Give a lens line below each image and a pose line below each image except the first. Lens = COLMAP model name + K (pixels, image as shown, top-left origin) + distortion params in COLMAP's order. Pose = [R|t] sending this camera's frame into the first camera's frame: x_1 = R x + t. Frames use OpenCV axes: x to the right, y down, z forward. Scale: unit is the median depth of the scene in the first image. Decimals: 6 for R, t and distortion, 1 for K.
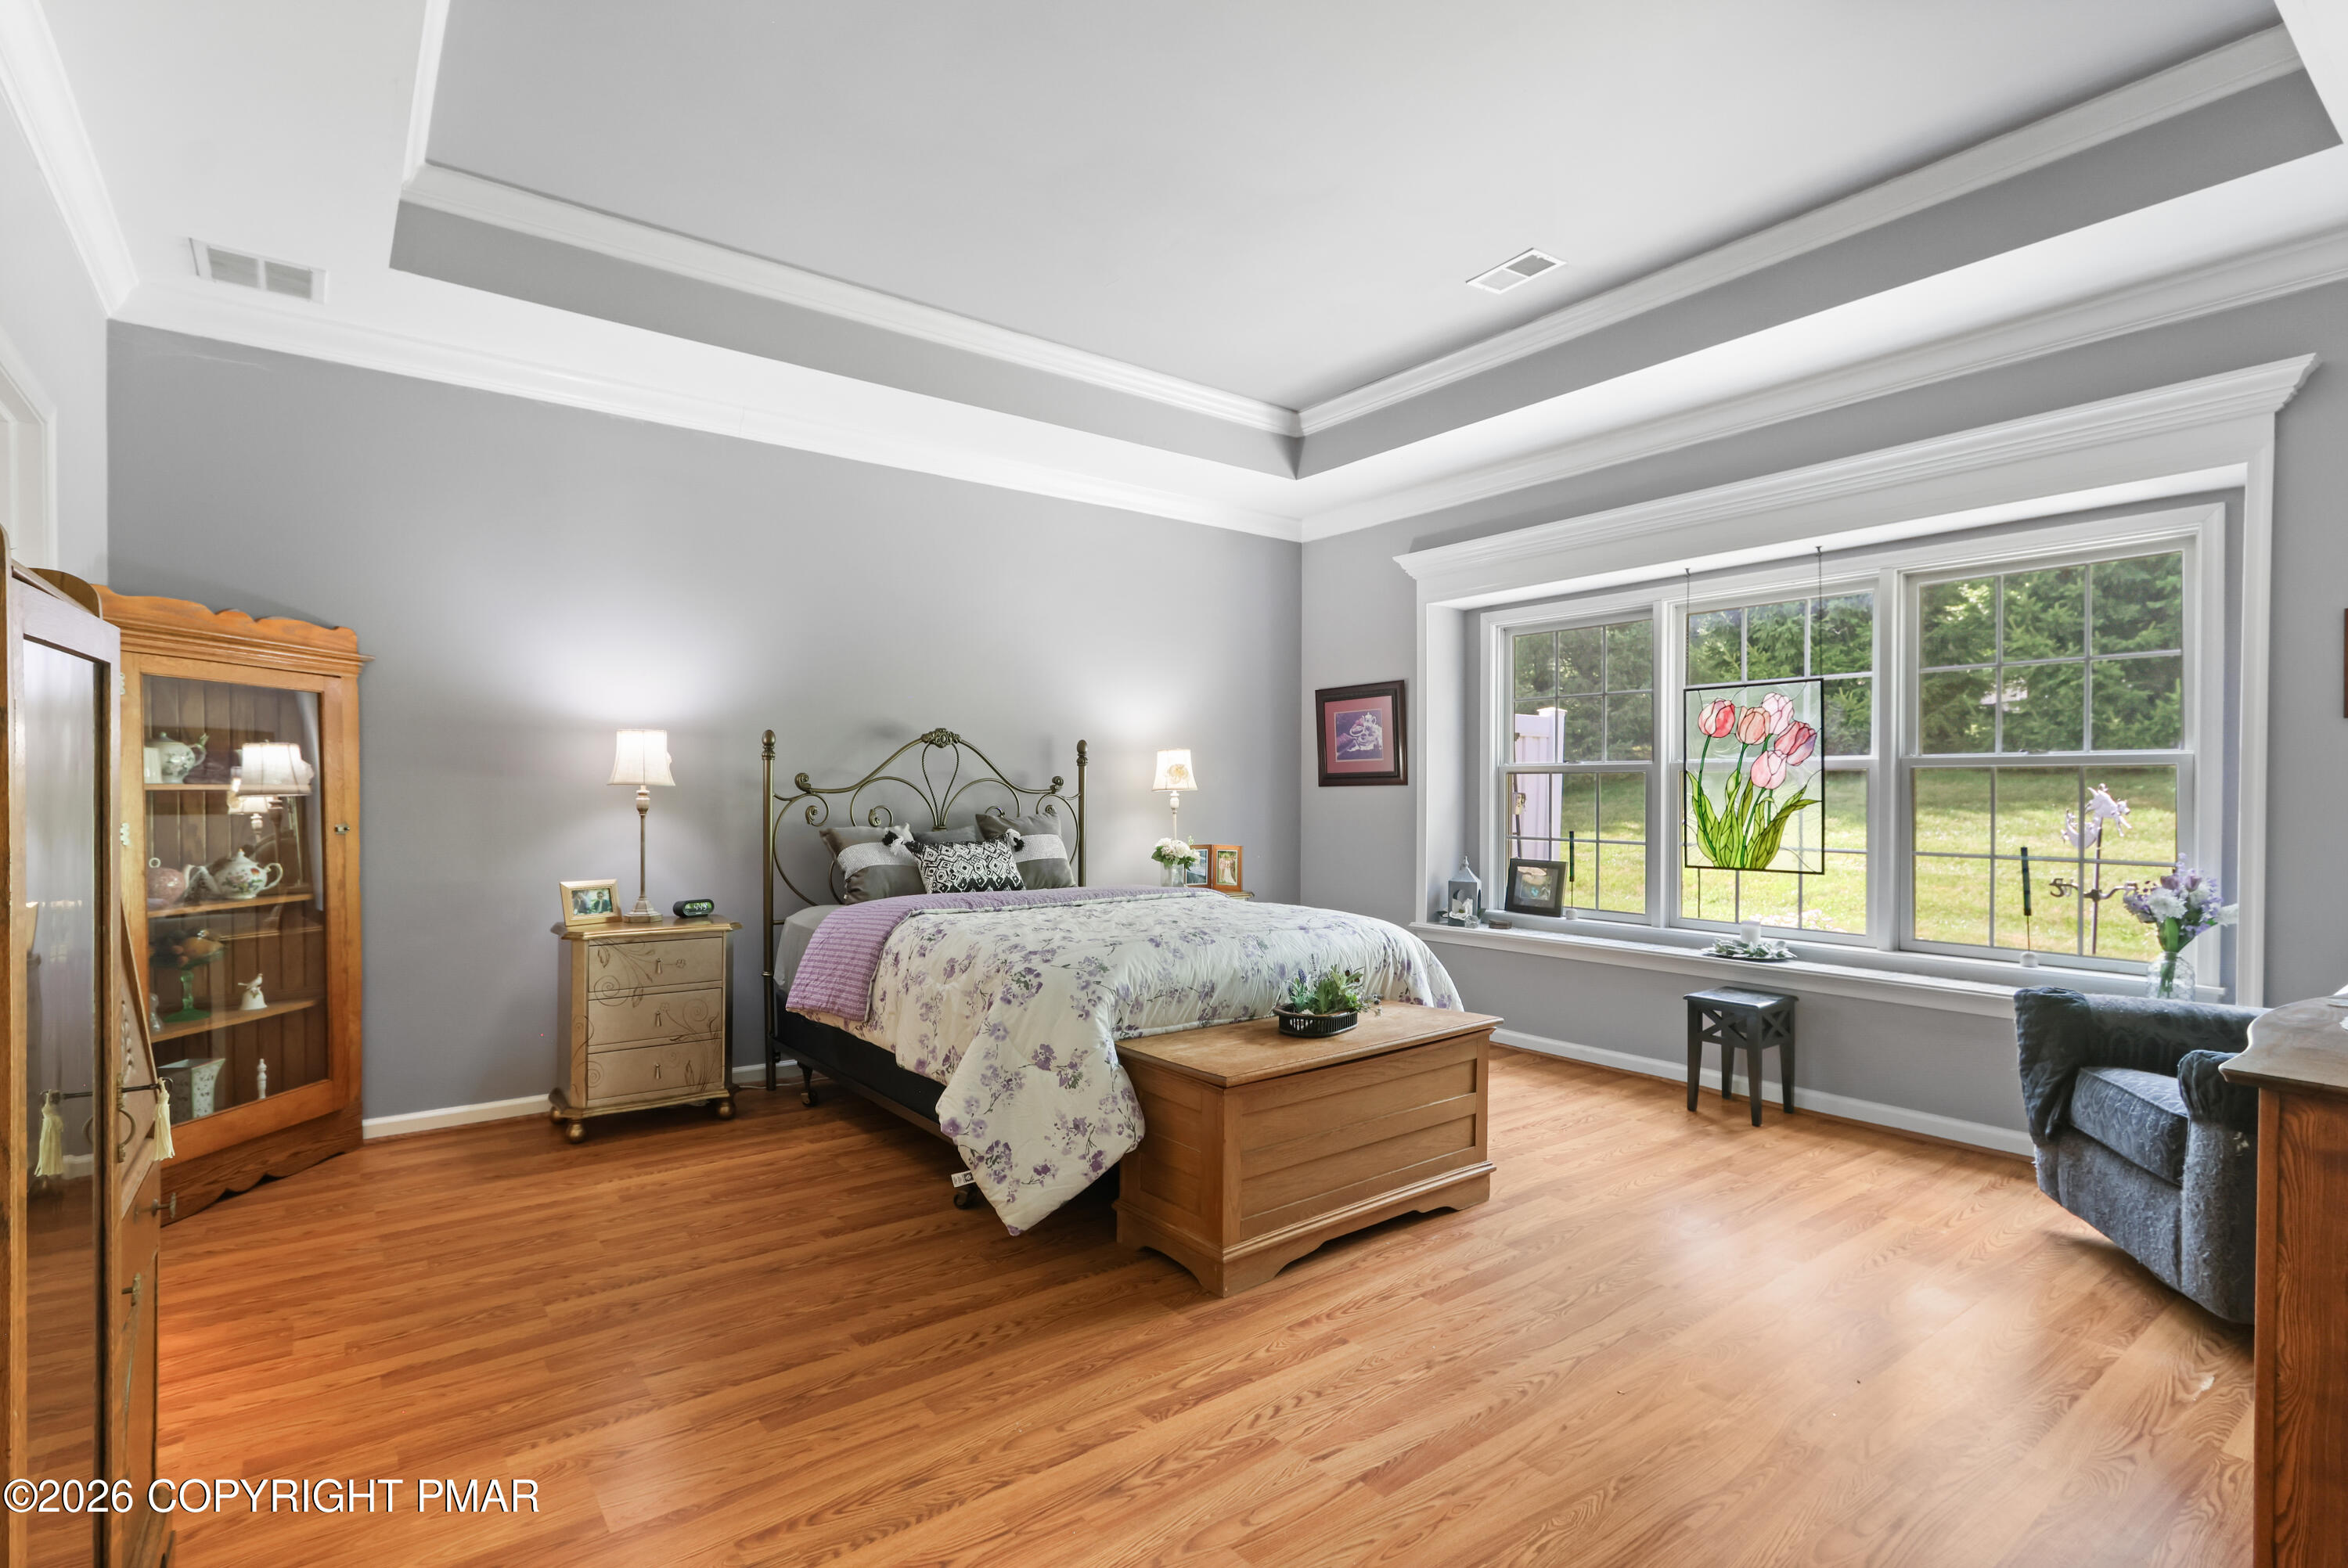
lens RADIAL K [[1079.6, 0, 1173.3], [0, 1079.6, 794.3], [0, 0, 1]] dist [0.002603, -0.000160]
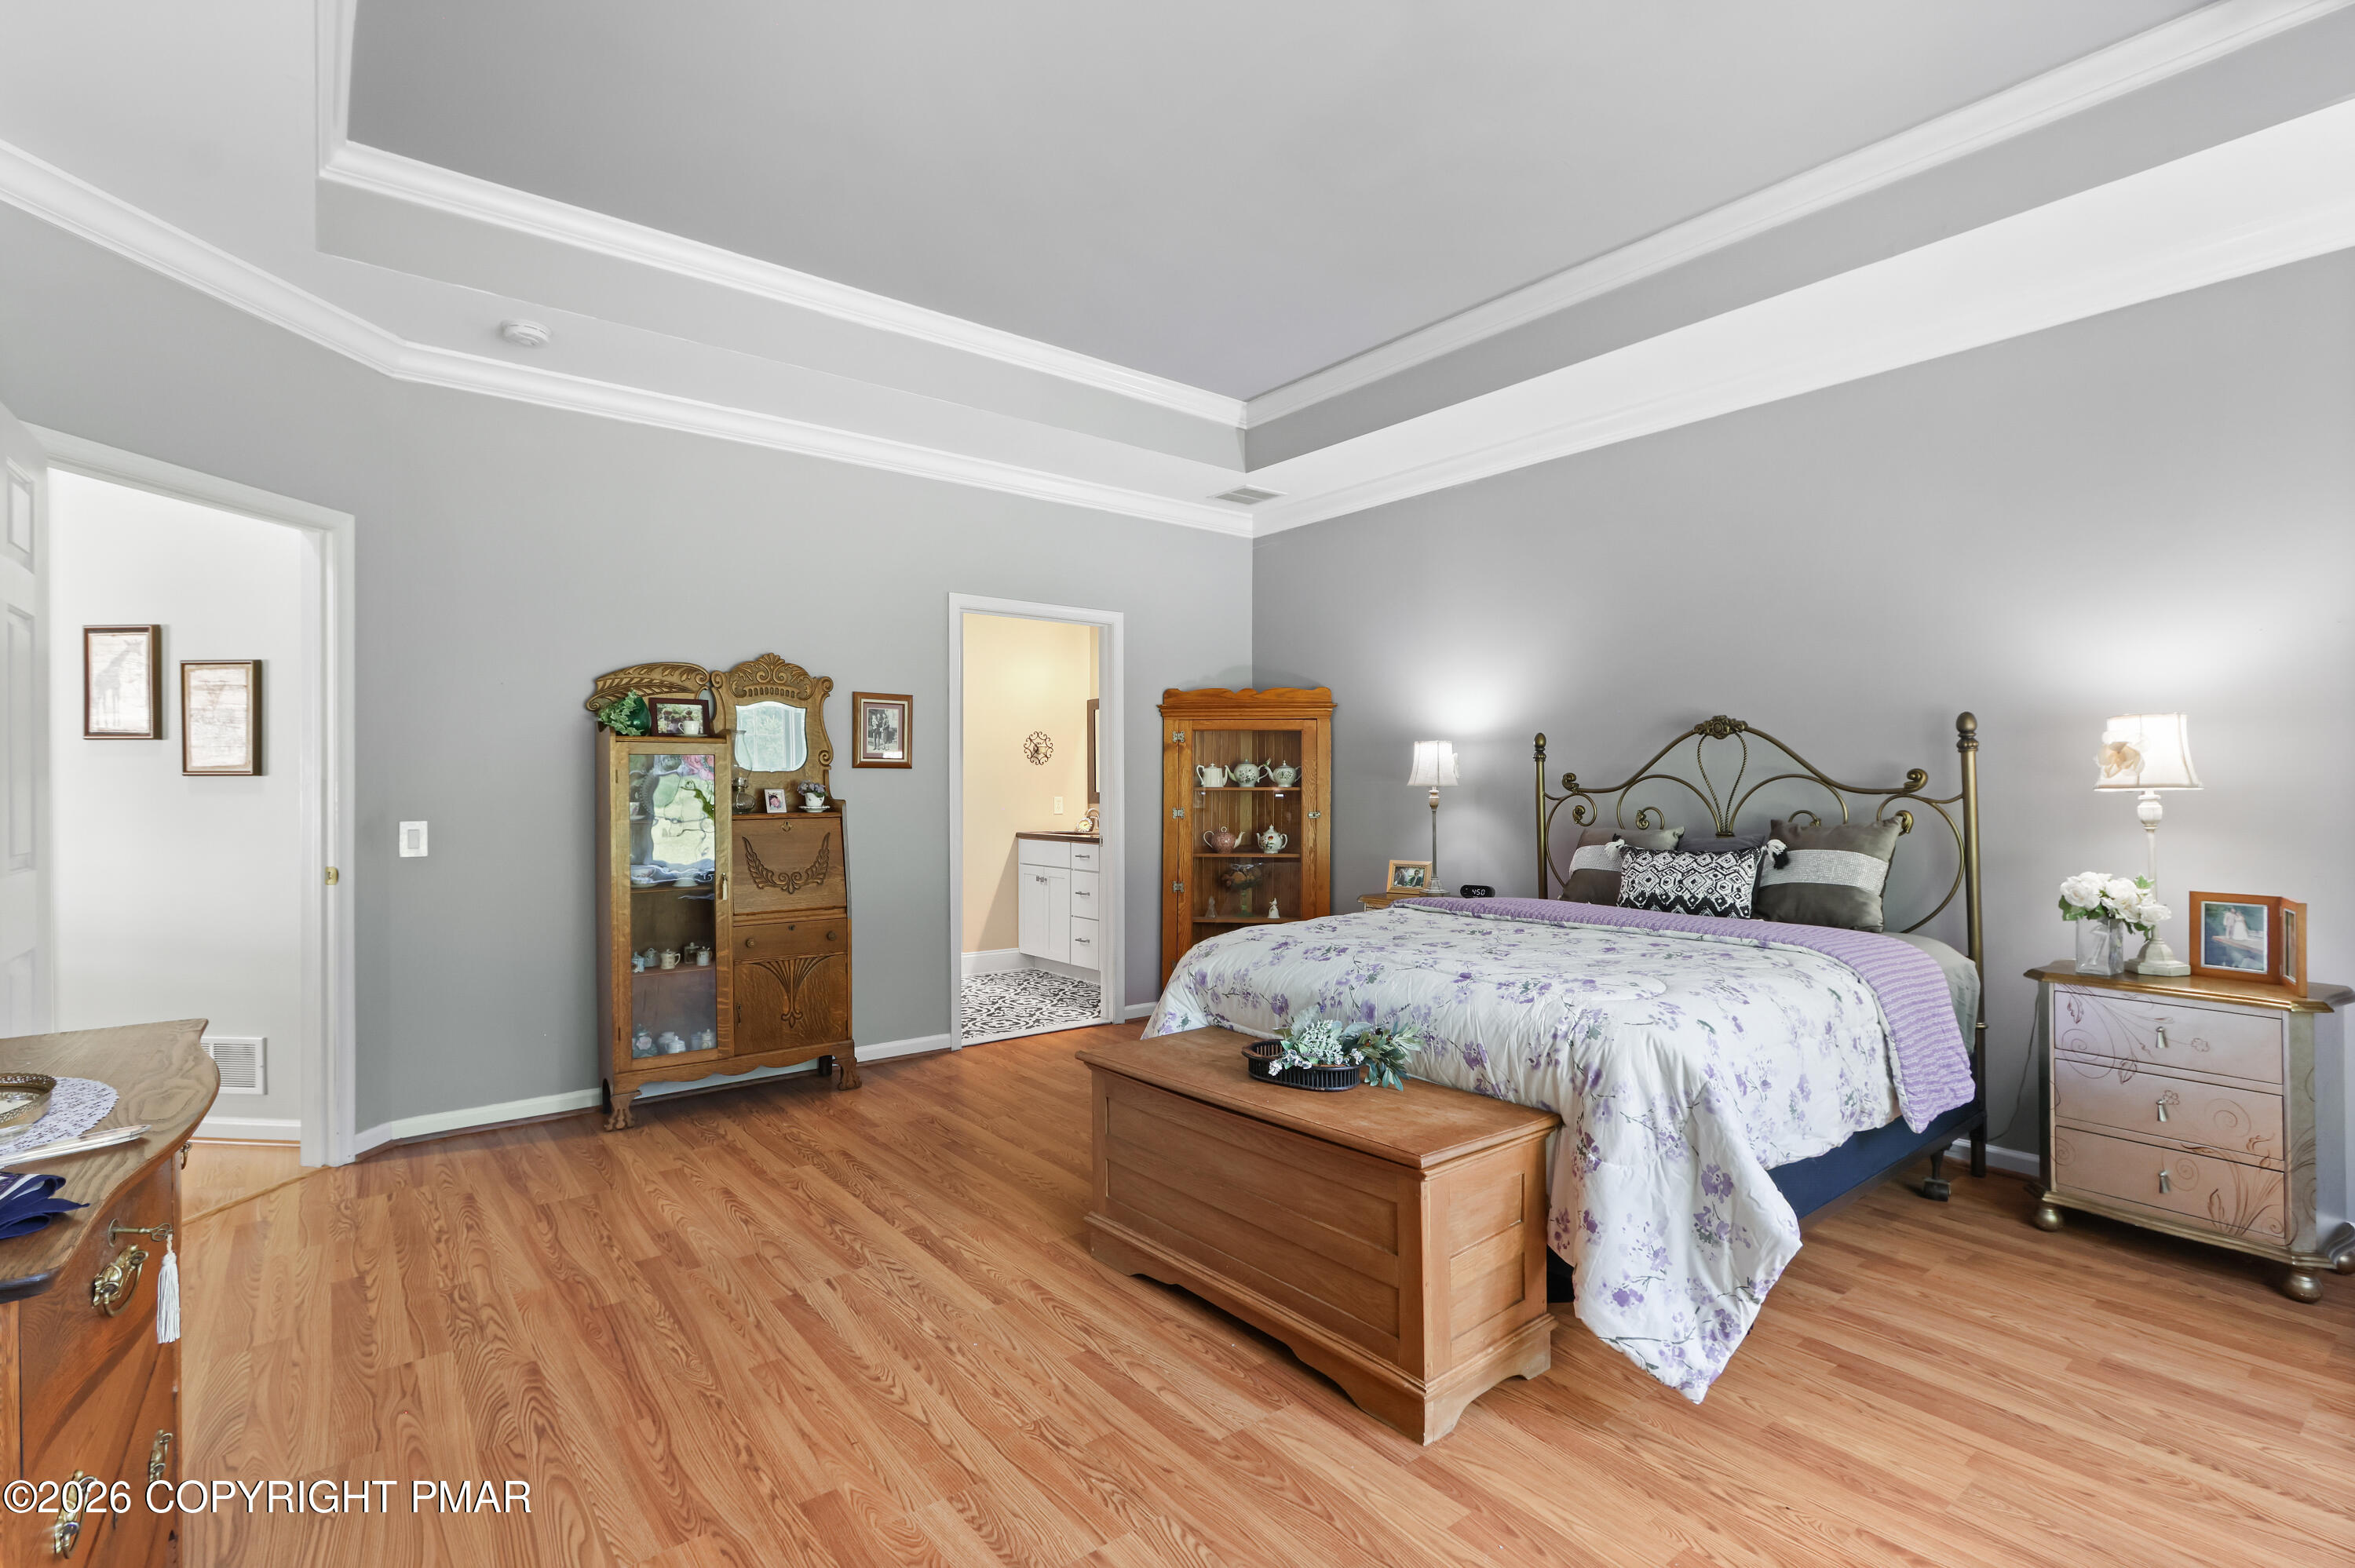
lens RADIAL K [[1082.8, 0, 1186.9], [0, 1082.8, 790.0], [0, 0, 1]] dist [0.002603, -0.000160]
pose [[0.041573, -0.001490, -0.999134, 0.829984], [-0.003024, 0.999994, -0.001618, -0.001107], [0.999131, 0.003089, 0.041568, 0.762537]]
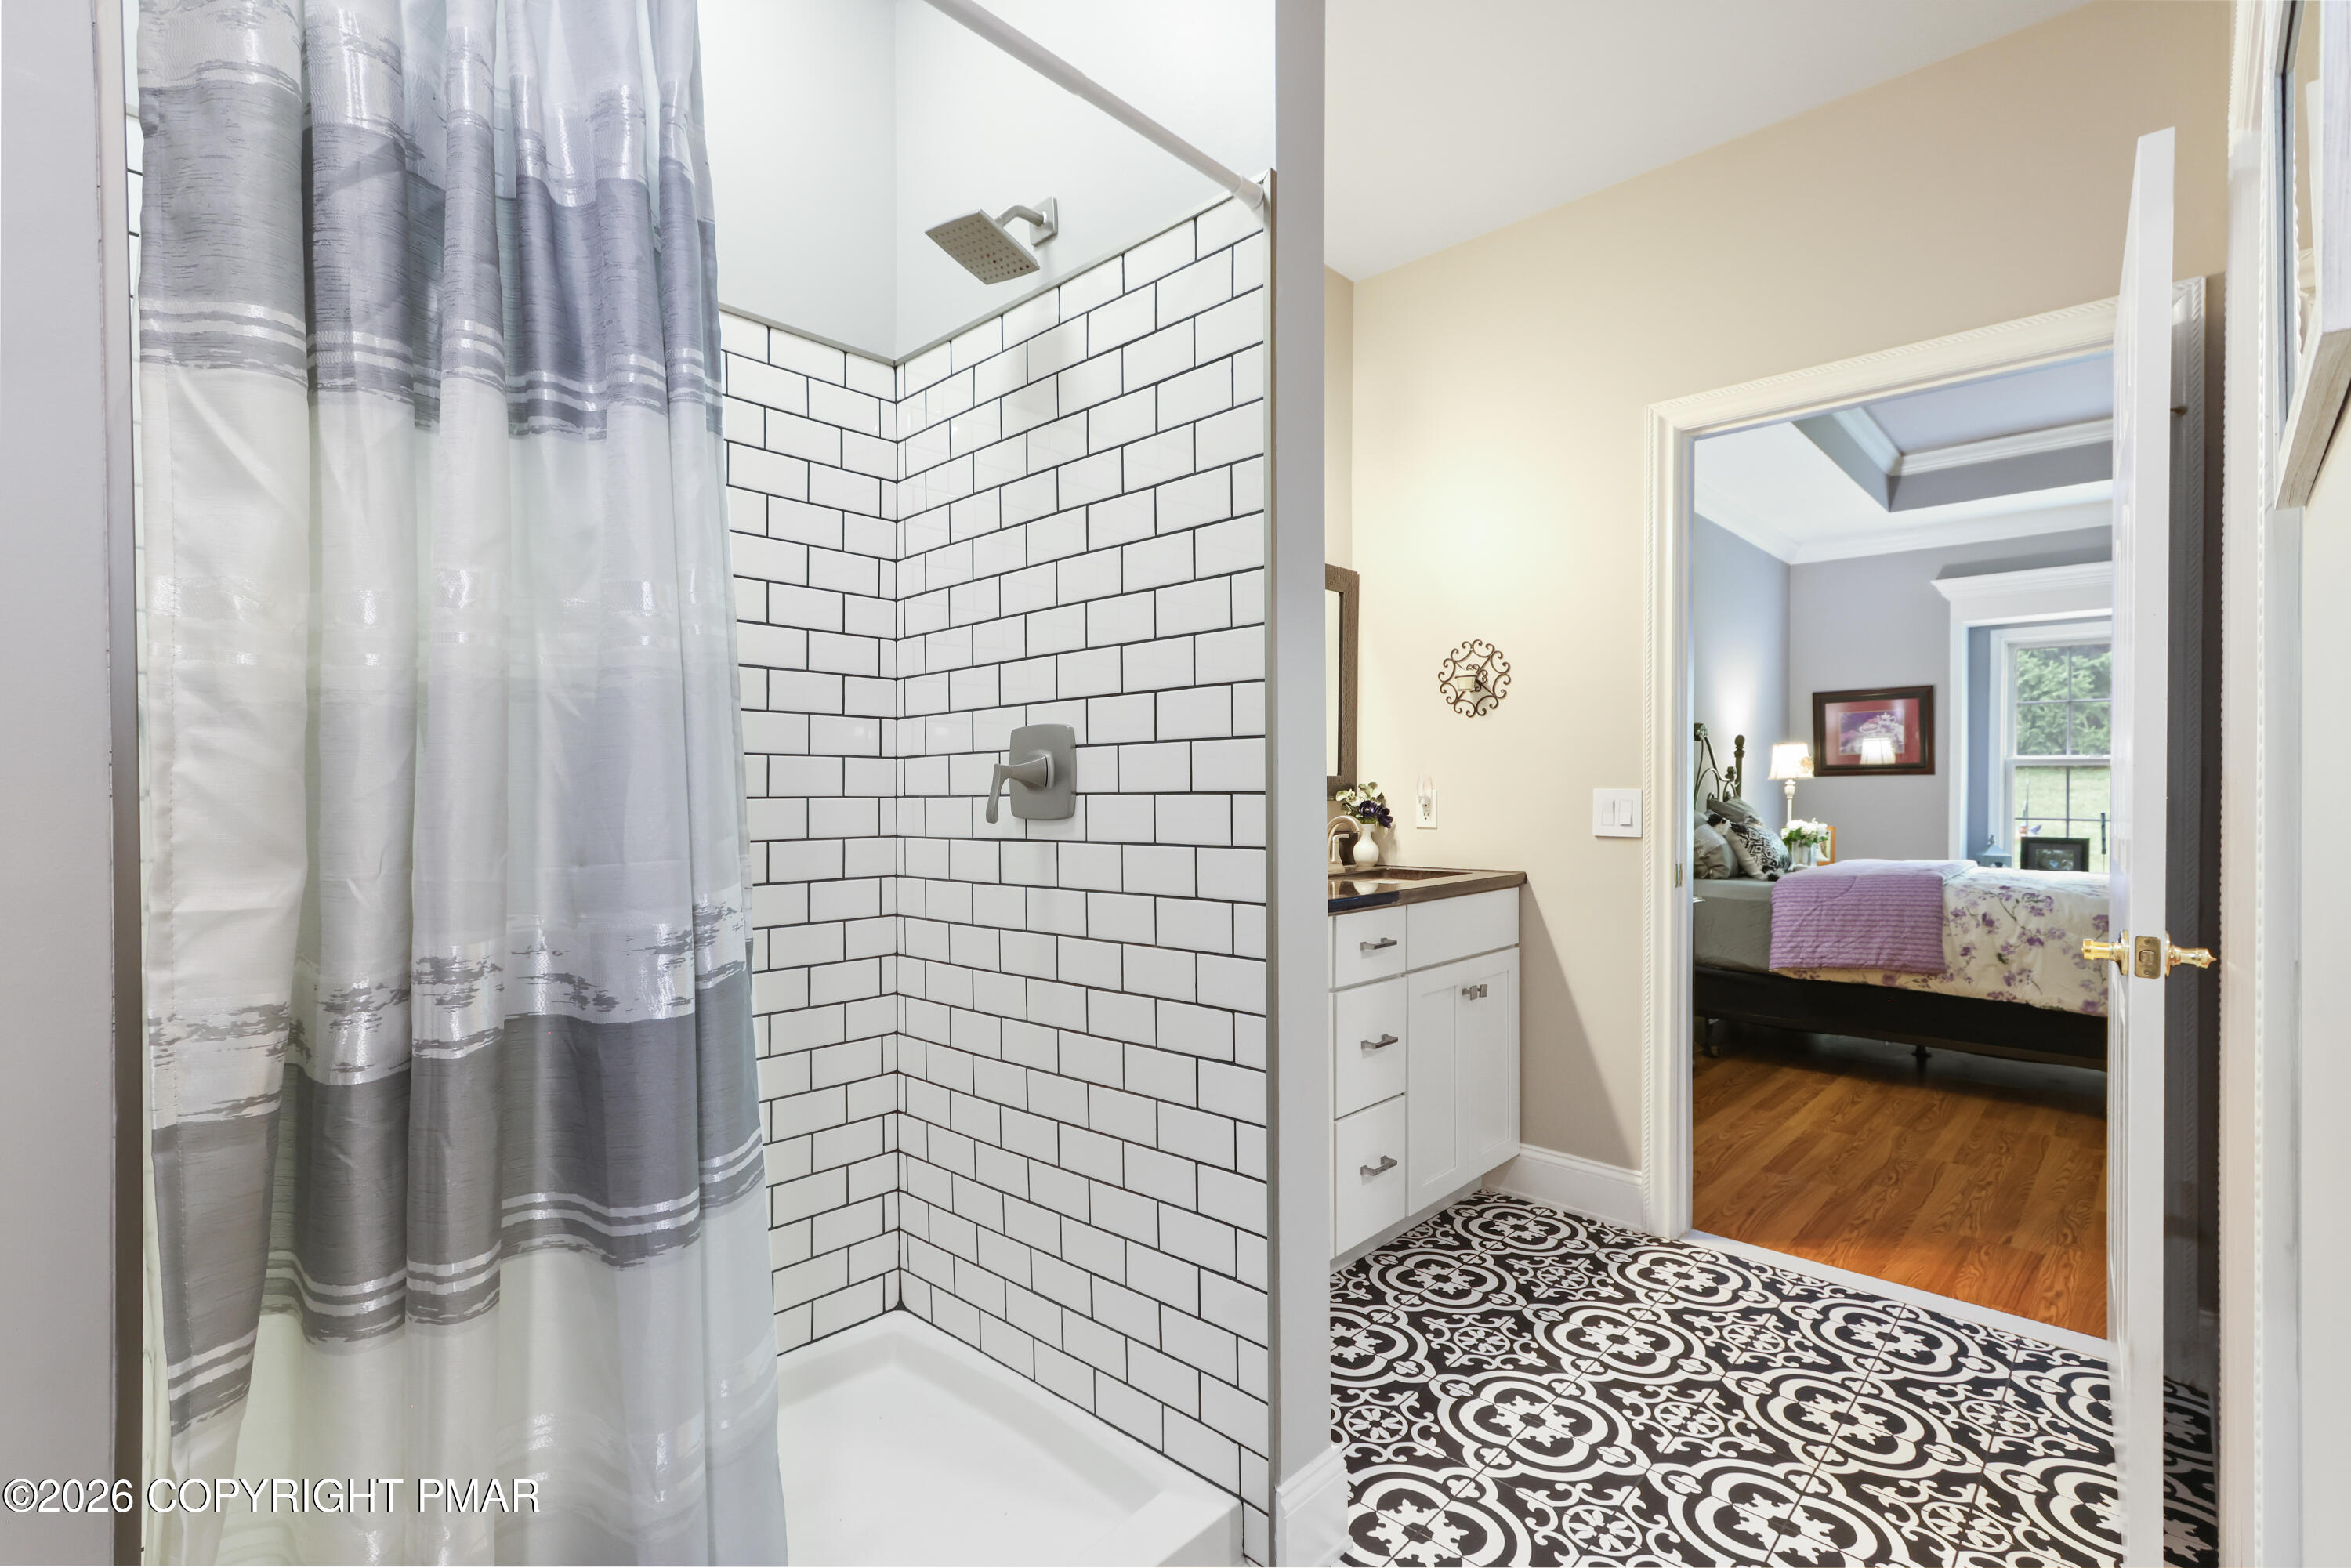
lens RADIAL K [[1081.1, 0, 1174.7], [0, 1081.1, 783.3], [0, 0, 1]] dist [0.002603, -0.000160]
pose [[0.979785, -0.000455, 0.200052, -1.346121], [0.001303, 0.999991, -0.004110, 0.006503], [-0.200049, 0.004288, 0.979777, 0.014020]]
